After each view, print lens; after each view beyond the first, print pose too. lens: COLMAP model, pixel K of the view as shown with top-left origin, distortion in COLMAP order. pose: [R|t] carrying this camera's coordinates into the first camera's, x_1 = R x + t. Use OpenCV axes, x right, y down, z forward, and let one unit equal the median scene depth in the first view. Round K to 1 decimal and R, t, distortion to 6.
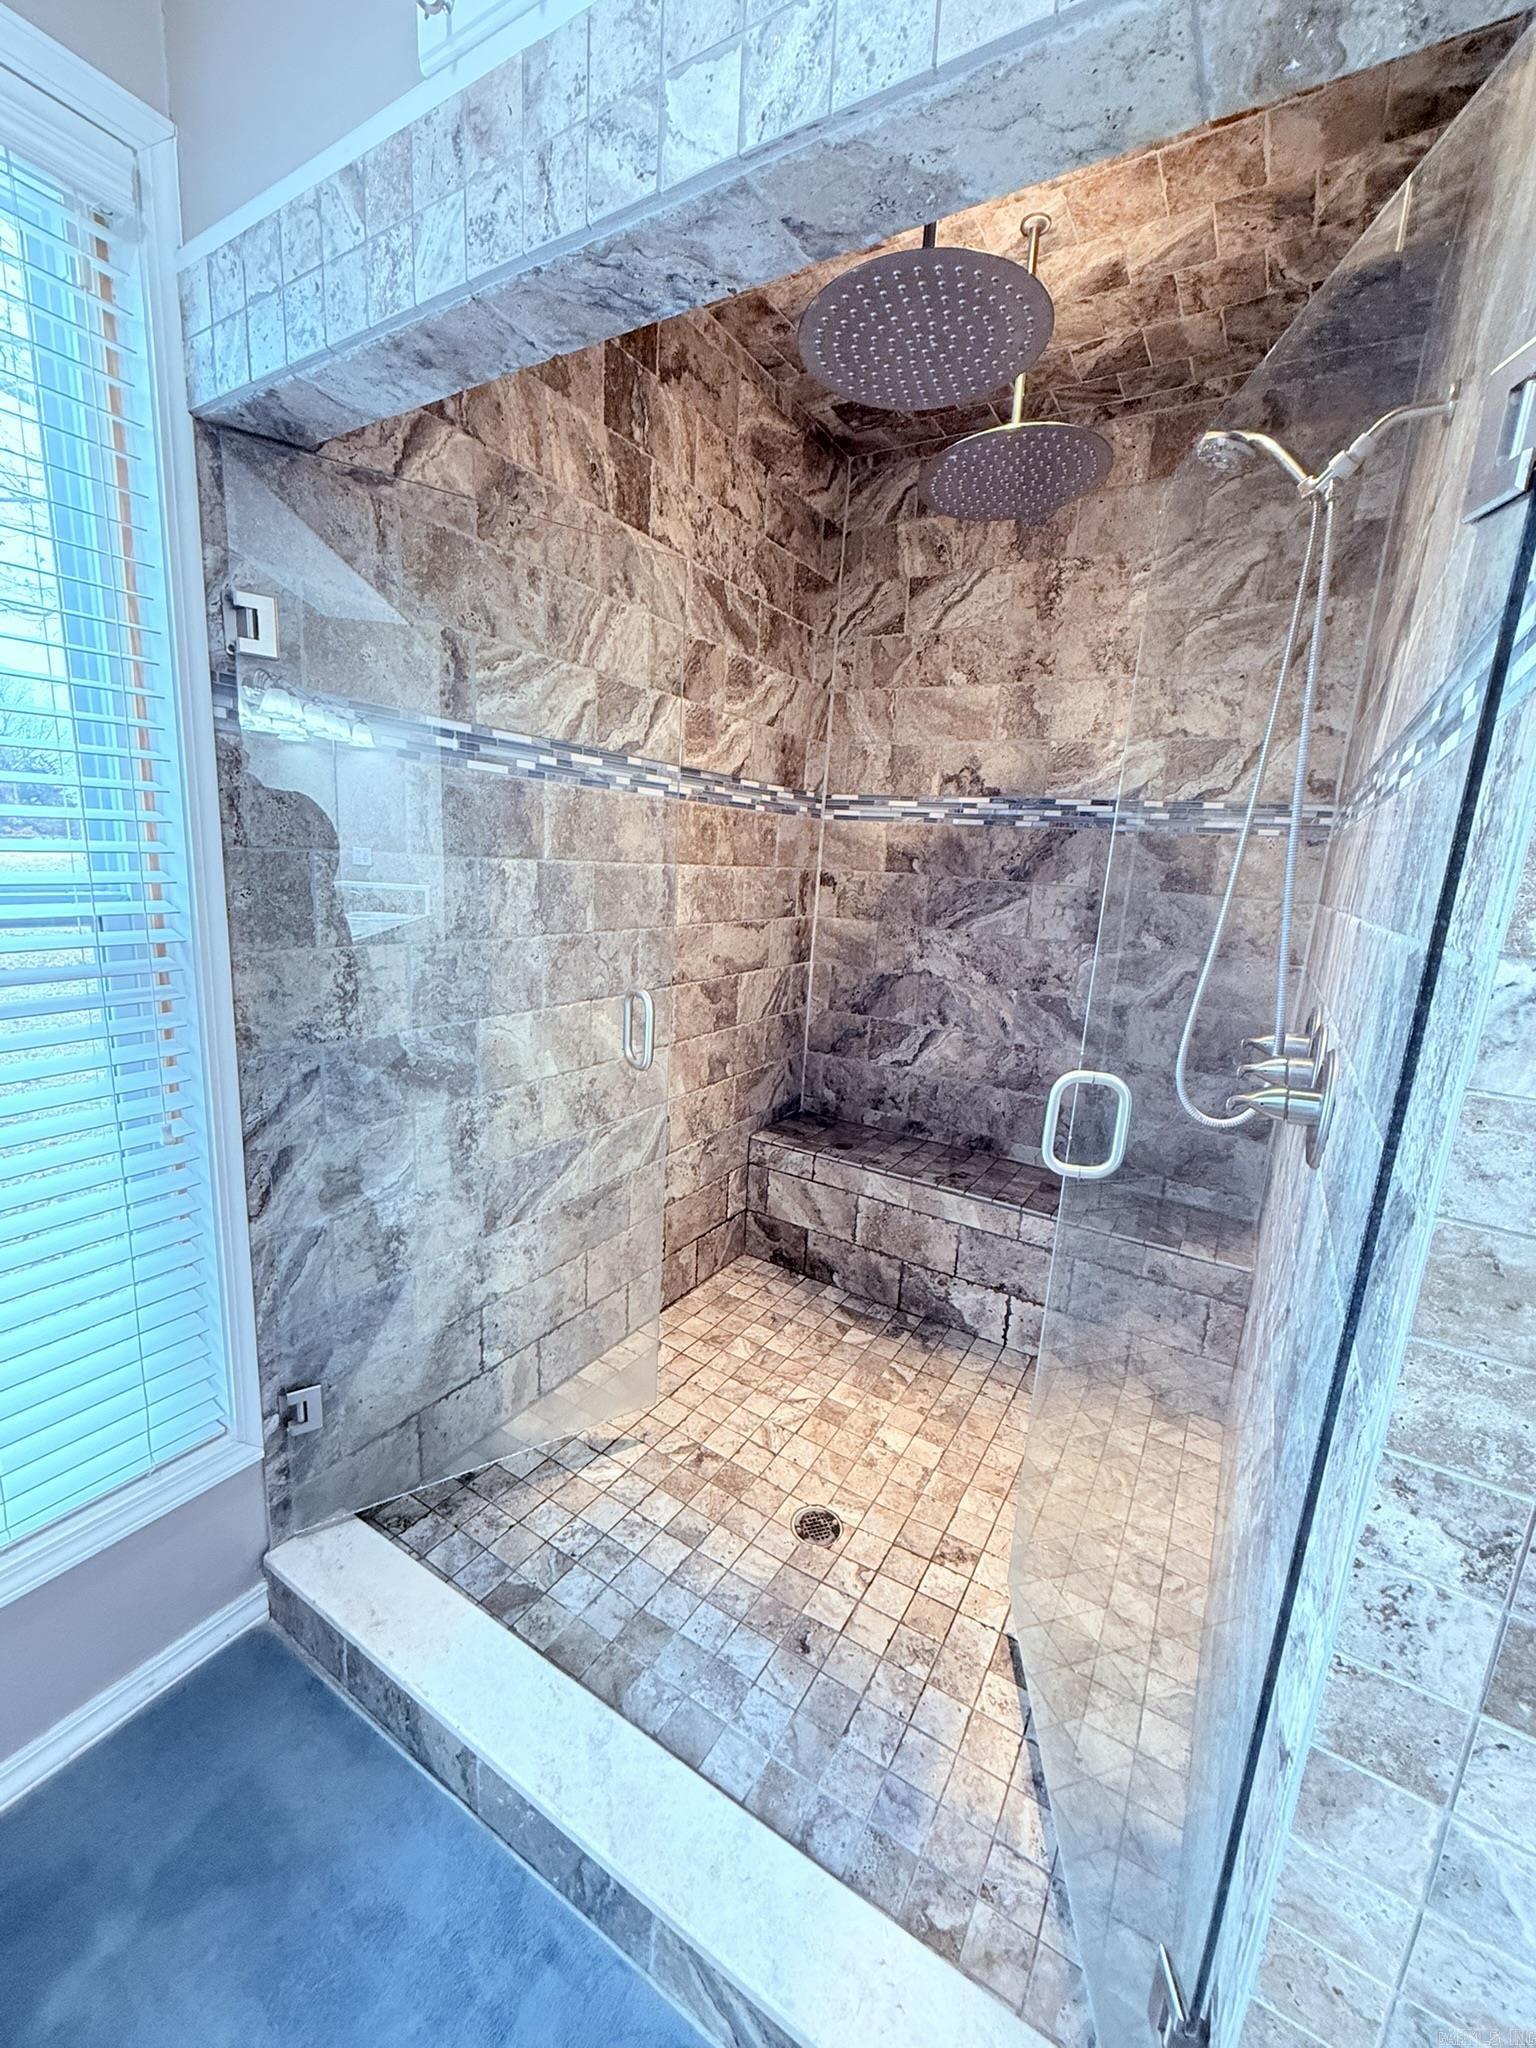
lens RADIAL K [[817.5, 0, 772.6], [0, 817.5, 1020.9], [0, 0, 1]] dist [-0.001083, -0.000684]
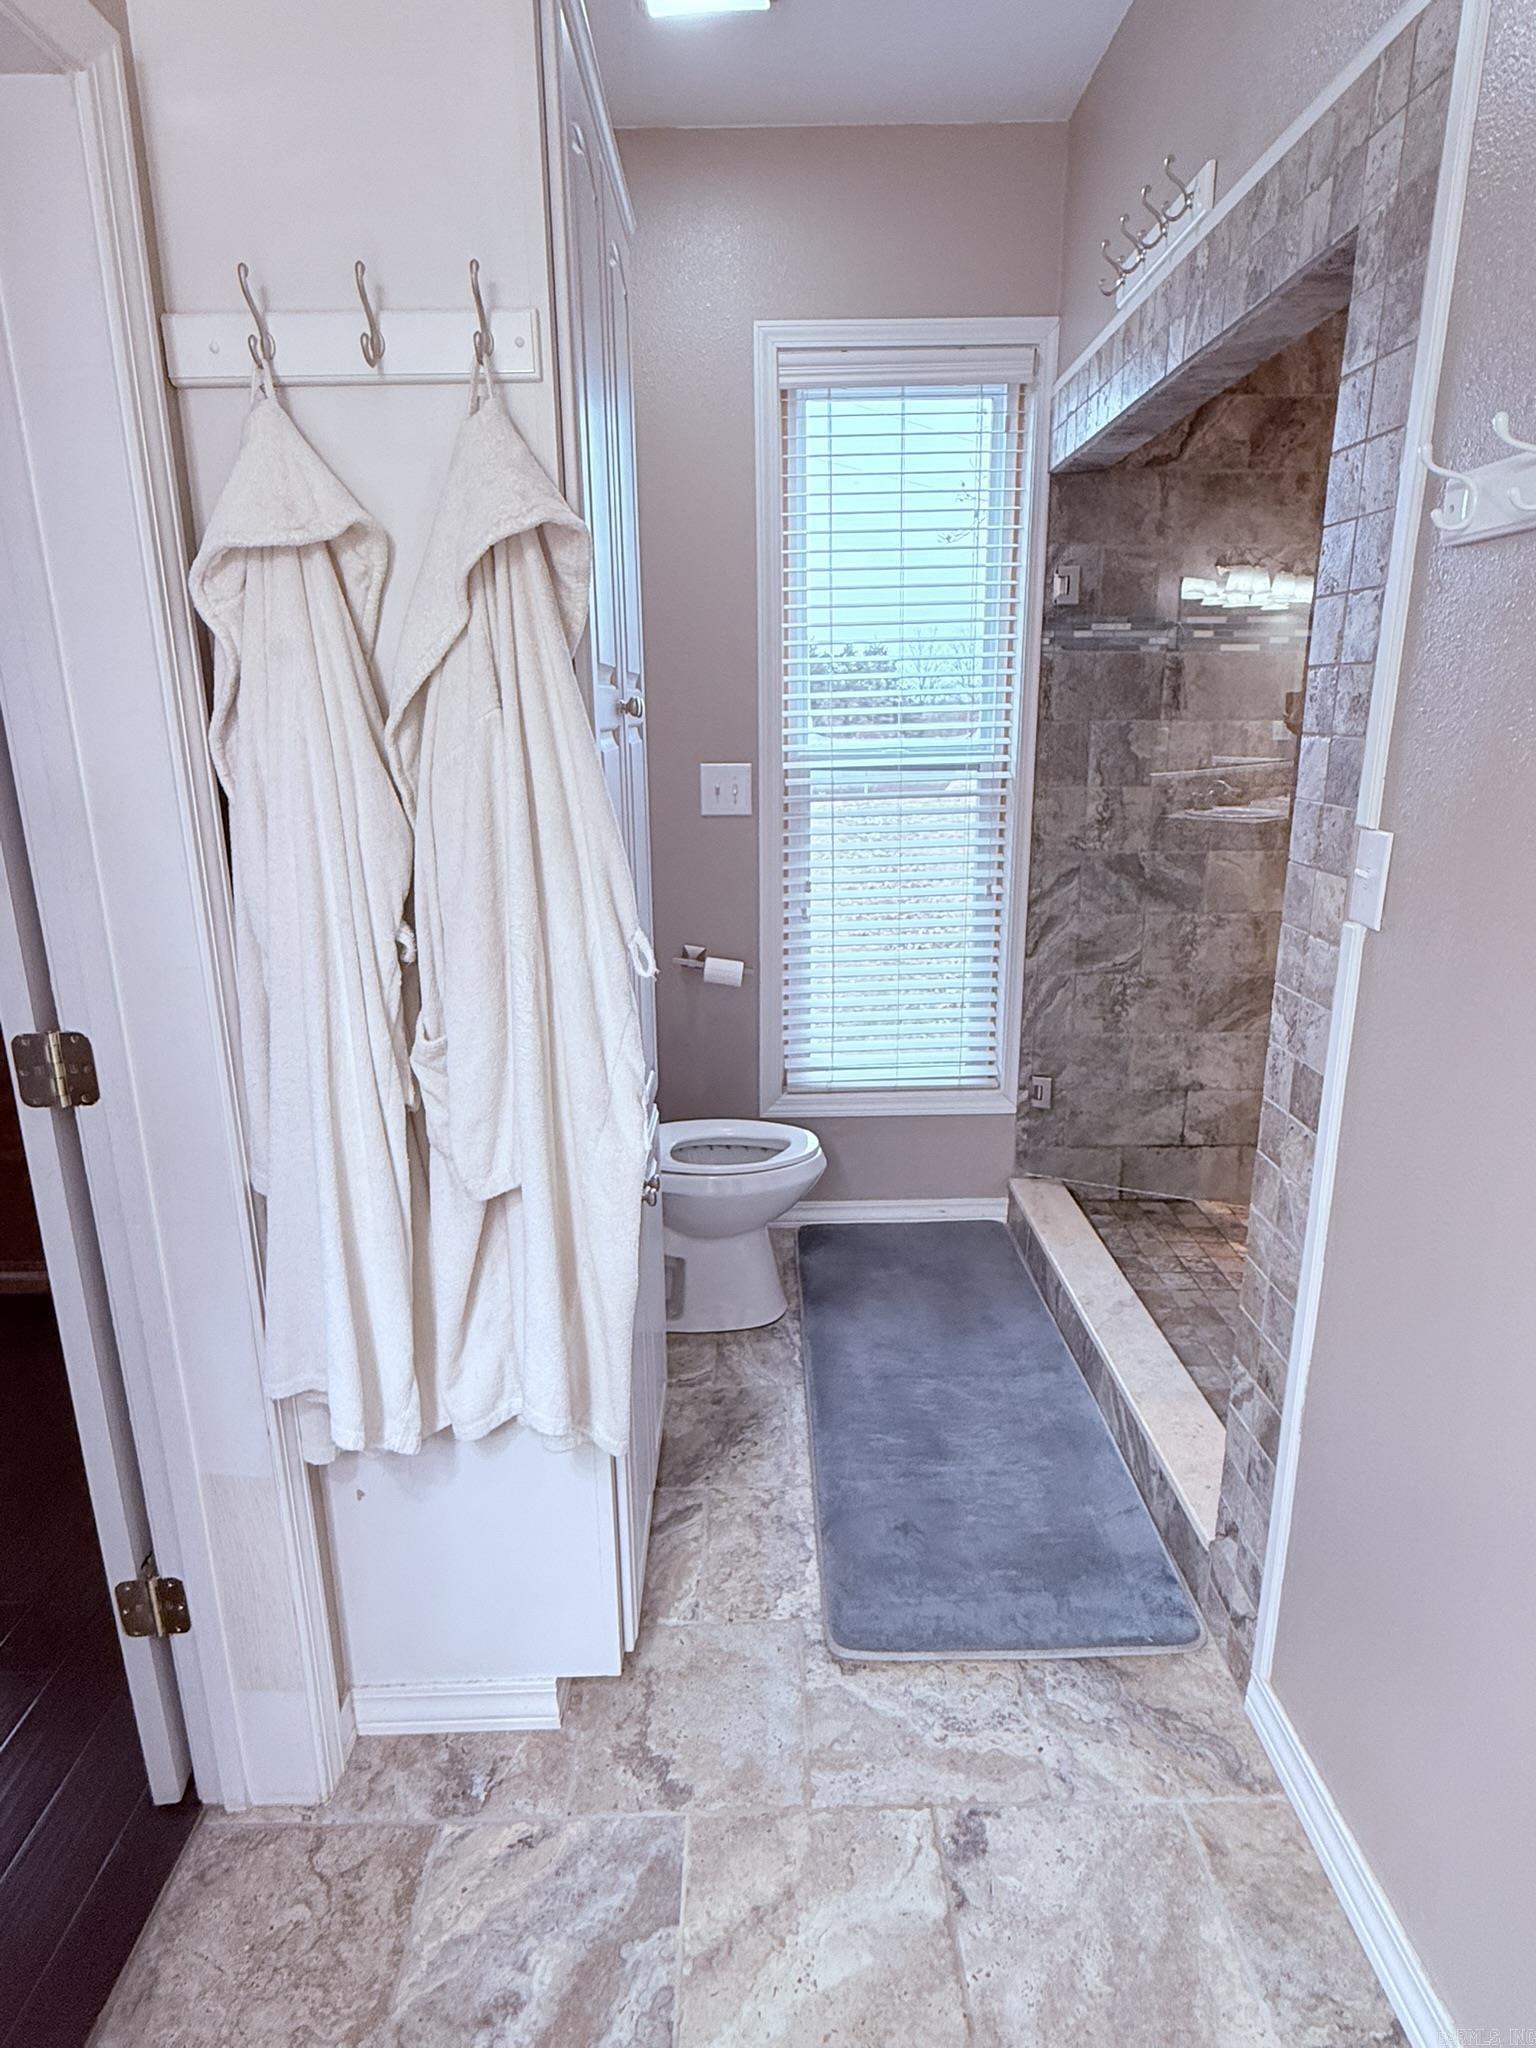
lens RADIAL K [[1145.4, 0, 767.2], [0, 1145.4, 1024.9], [0, 0, 1]] dist [0.002395, 0.000099]
pose [[0.534525, 0.168804, -0.828123, 0.911991], [-0.127018, 0.984767, 0.118749, 0.161171], [0.835553, 0.041713, 0.547824, -0.613230]]
